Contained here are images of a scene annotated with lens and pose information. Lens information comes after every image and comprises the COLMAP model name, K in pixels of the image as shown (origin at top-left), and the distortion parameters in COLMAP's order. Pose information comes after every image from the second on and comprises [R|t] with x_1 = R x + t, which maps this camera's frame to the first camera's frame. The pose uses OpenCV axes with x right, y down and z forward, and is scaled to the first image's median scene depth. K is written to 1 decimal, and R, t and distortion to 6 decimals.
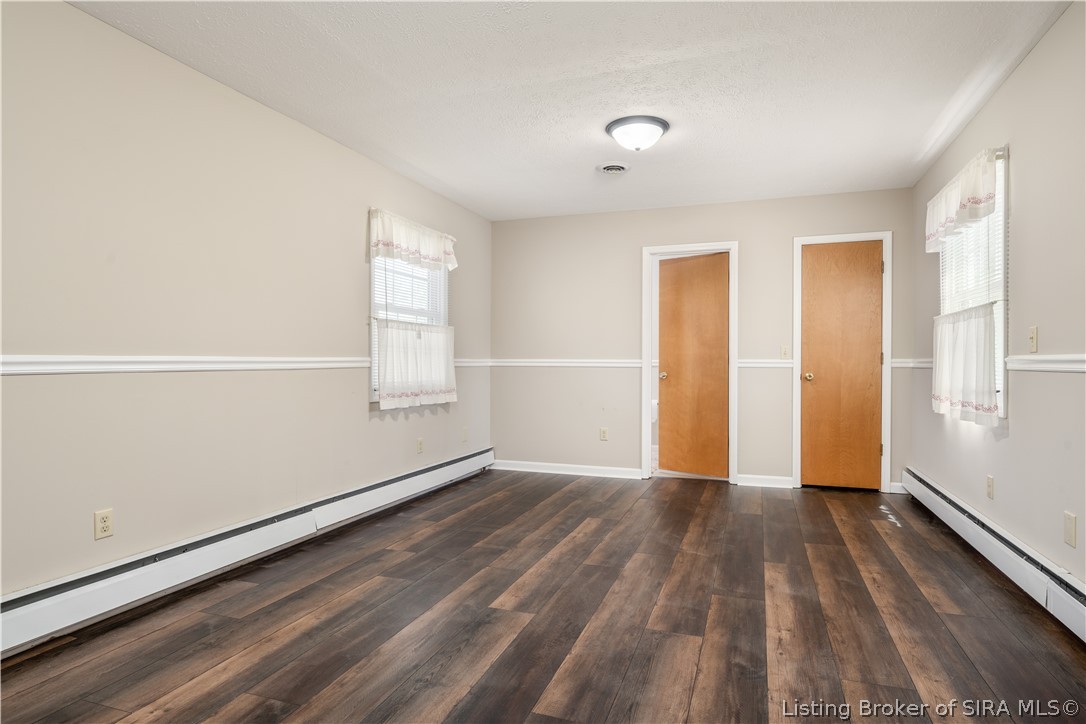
lens RADIAL K [[571.7, 0, 544.8], [0, 571.7, 362.0], [0, 0, 1]] dist [-0.000478, -0.000507]
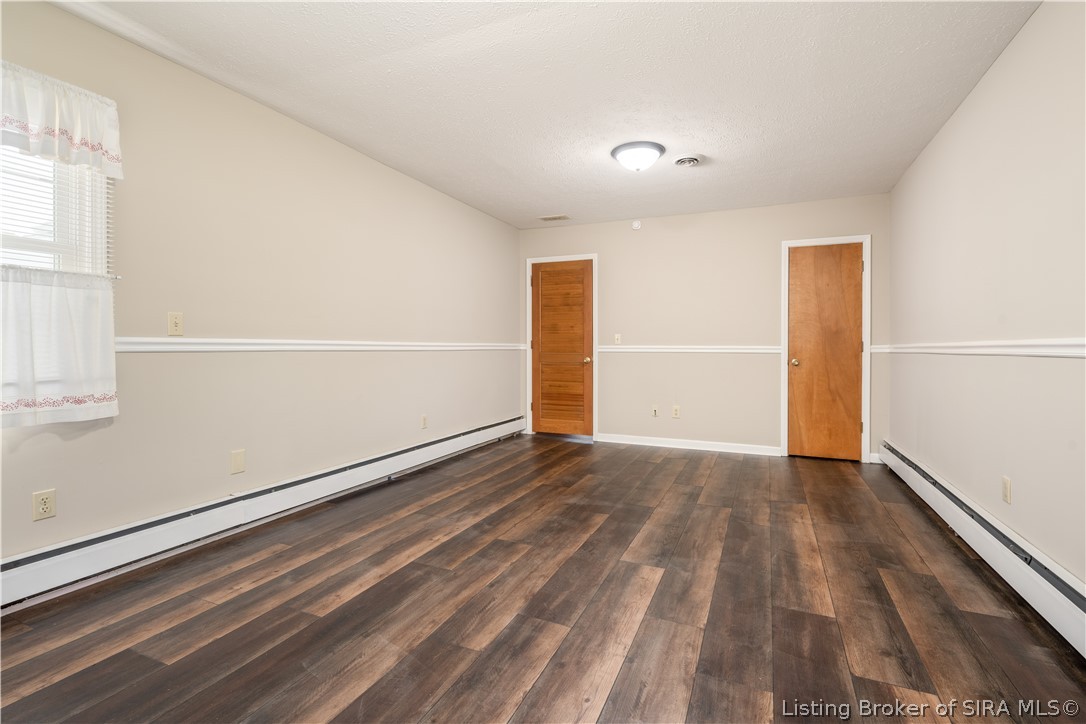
lens RADIAL K [[505.9, 0, 538.8], [0, 505.9, 356.9], [0, 0, 1]] dist [0.004922, 0.000417]
pose [[-0.997600, -0.003558, 0.069152, 0.074229], [-0.002169, 0.999795, 0.020154, 0.003629], [-0.069210, 0.019956, -0.997403, 1.920247]]
